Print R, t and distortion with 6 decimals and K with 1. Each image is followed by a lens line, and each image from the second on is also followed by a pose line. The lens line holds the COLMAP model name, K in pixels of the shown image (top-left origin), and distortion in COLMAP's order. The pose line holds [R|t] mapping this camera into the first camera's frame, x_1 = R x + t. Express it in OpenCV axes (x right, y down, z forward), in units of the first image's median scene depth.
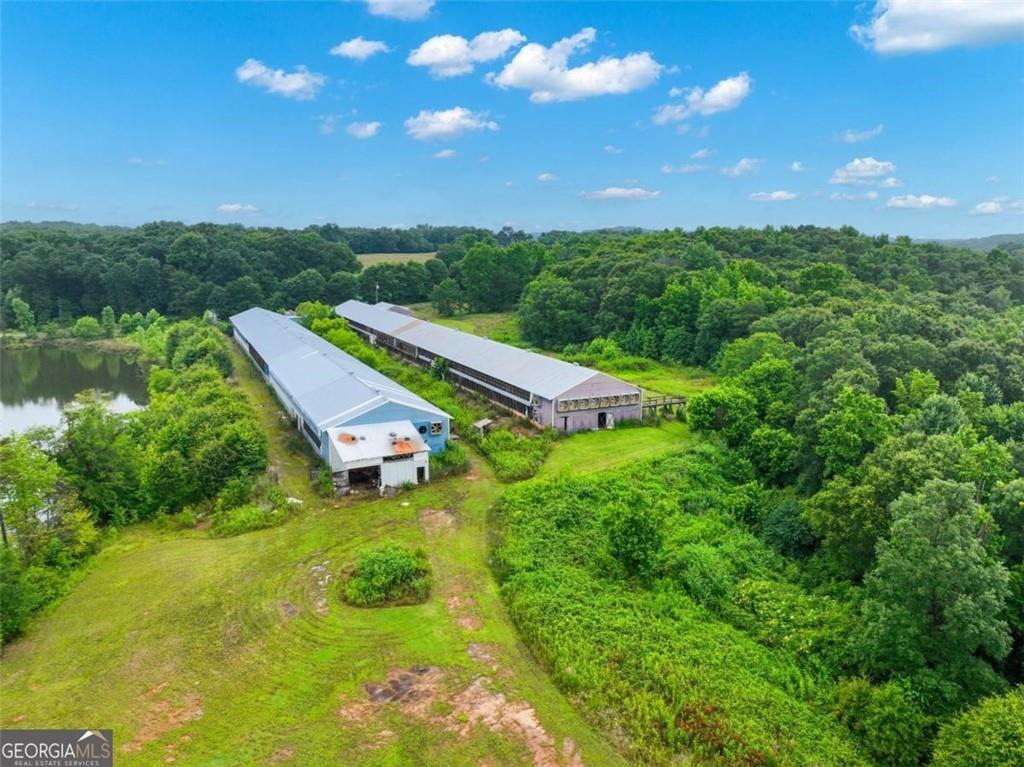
lens RADIAL K [[741.1, 0, 513.3], [0, 741.1, 390.5], [0, 0, 1]] dist [0.017178, 0.002931]
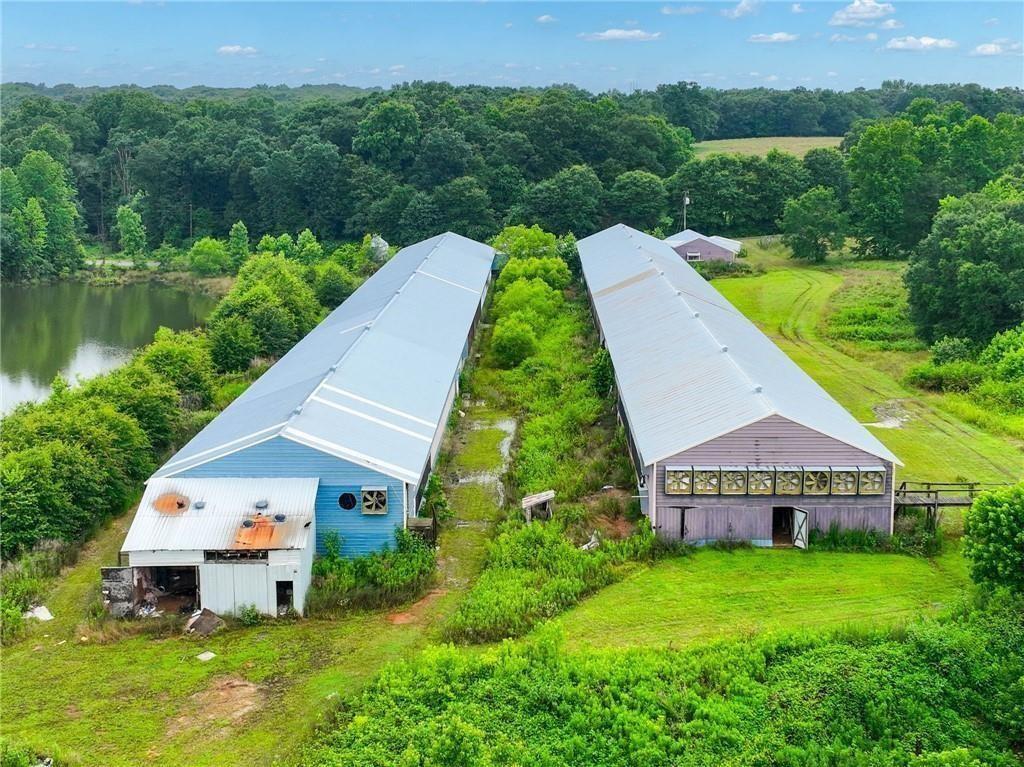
lens RADIAL K [[1384.7, 0, 525.5], [0, 1384.7, 285.2], [0, 0, 1]] dist [0.003333, -0.006663]
pose [[0.906442, 0.051260, -0.419208, 0.313541], [-0.082633, 0.994948, -0.057015, -0.039900], [0.414167, 0.086321, 0.906098, 0.197322]]
